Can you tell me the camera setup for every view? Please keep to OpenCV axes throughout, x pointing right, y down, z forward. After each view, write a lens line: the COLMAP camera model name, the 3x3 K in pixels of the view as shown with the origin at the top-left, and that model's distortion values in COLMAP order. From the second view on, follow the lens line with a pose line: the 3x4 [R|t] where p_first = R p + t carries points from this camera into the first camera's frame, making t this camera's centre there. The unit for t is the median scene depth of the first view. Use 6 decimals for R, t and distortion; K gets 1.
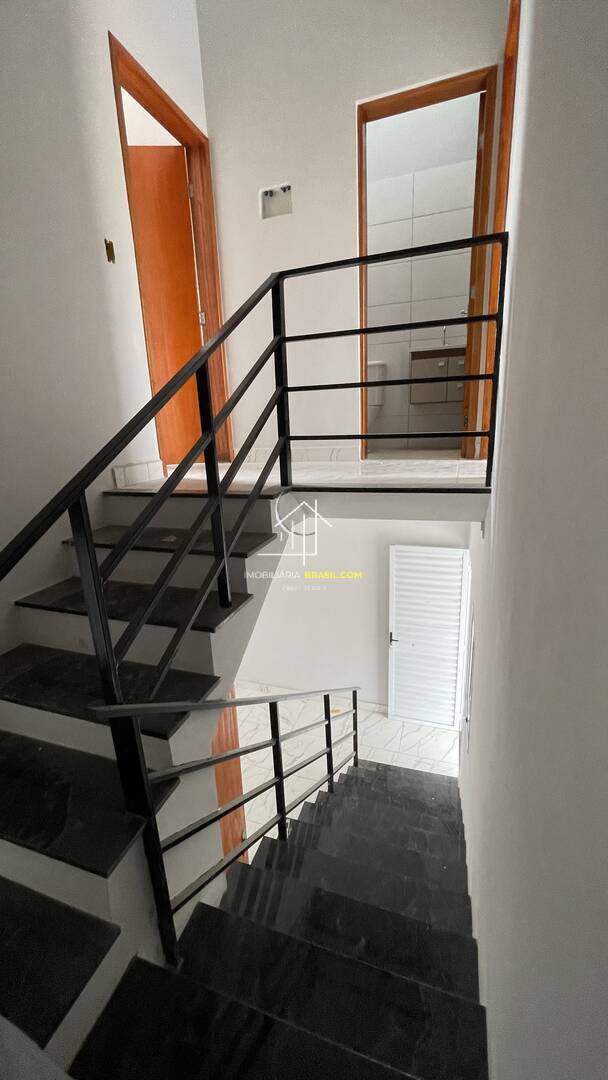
lens RADIAL K [[433.9, 0, 303.4], [0, 433.9, 536.0], [0, 0, 1]] dist [-0.003414, 0.000426]
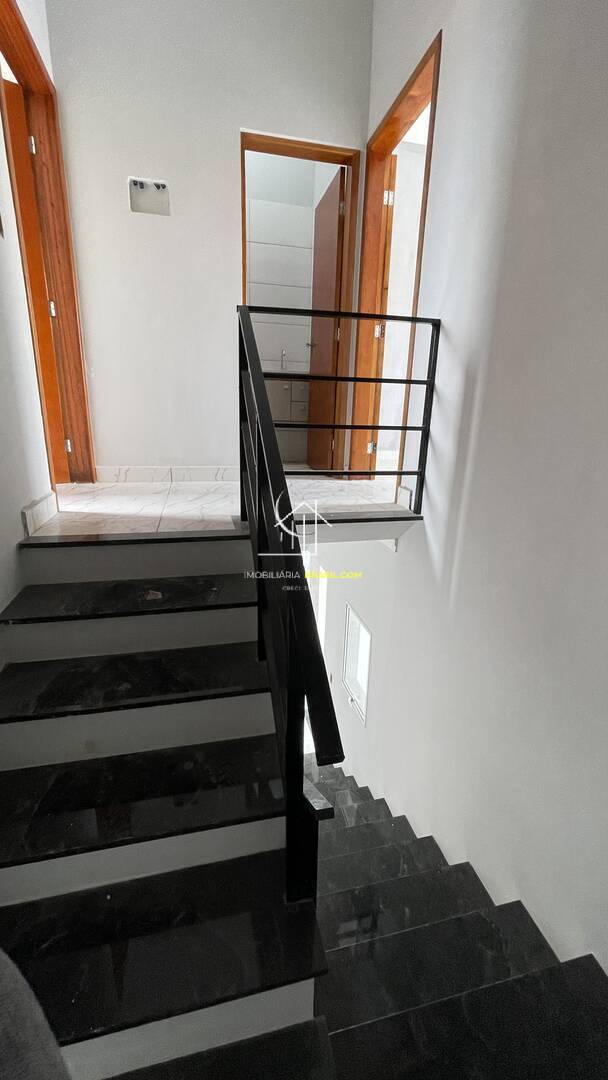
lens RADIAL K [[433.9, 0, 301.2], [0, 433.9, 535.7], [0, 0, 1]] dist [-0.003414, 0.000426]
pose [[0.841920, -0.087147, 0.532519, -0.464601], [0.077745, 0.996166, 0.040108, -0.112551], [-0.533972, 0.007633, 0.845468, 0.103091]]
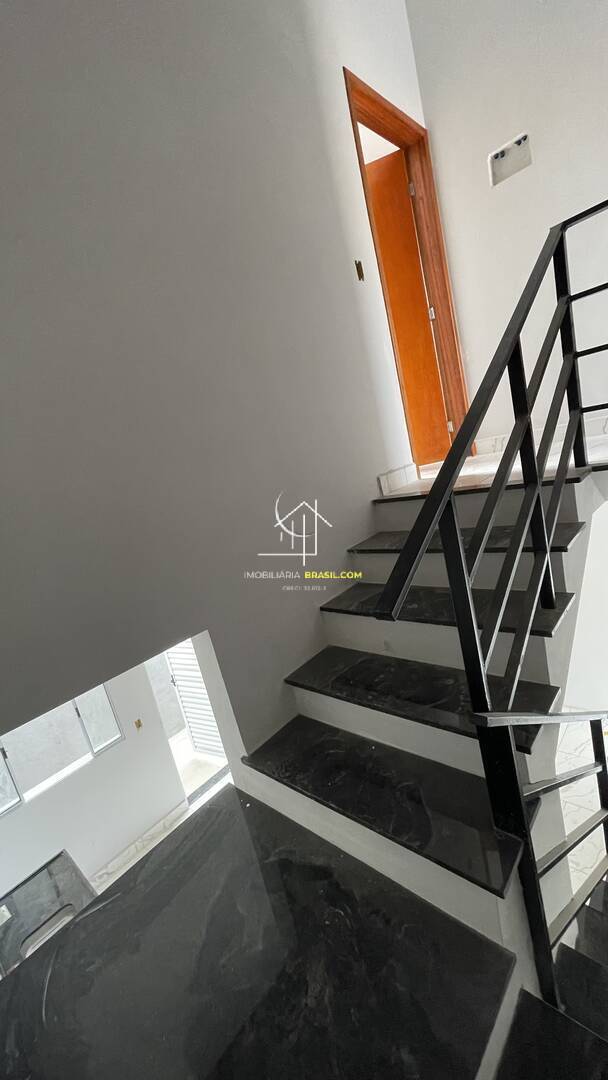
lens RADIAL K [[433.9, 0, 304.2], [0, 433.9, 537.1], [0, 0, 1]] dist [-0.003414, 0.000426]
pose [[0.900535, -0.085056, -0.426384, -0.180817], [0.081548, 0.996317, -0.026517, 0.000136], [0.427068, -0.010891, 0.904154, -0.010096]]
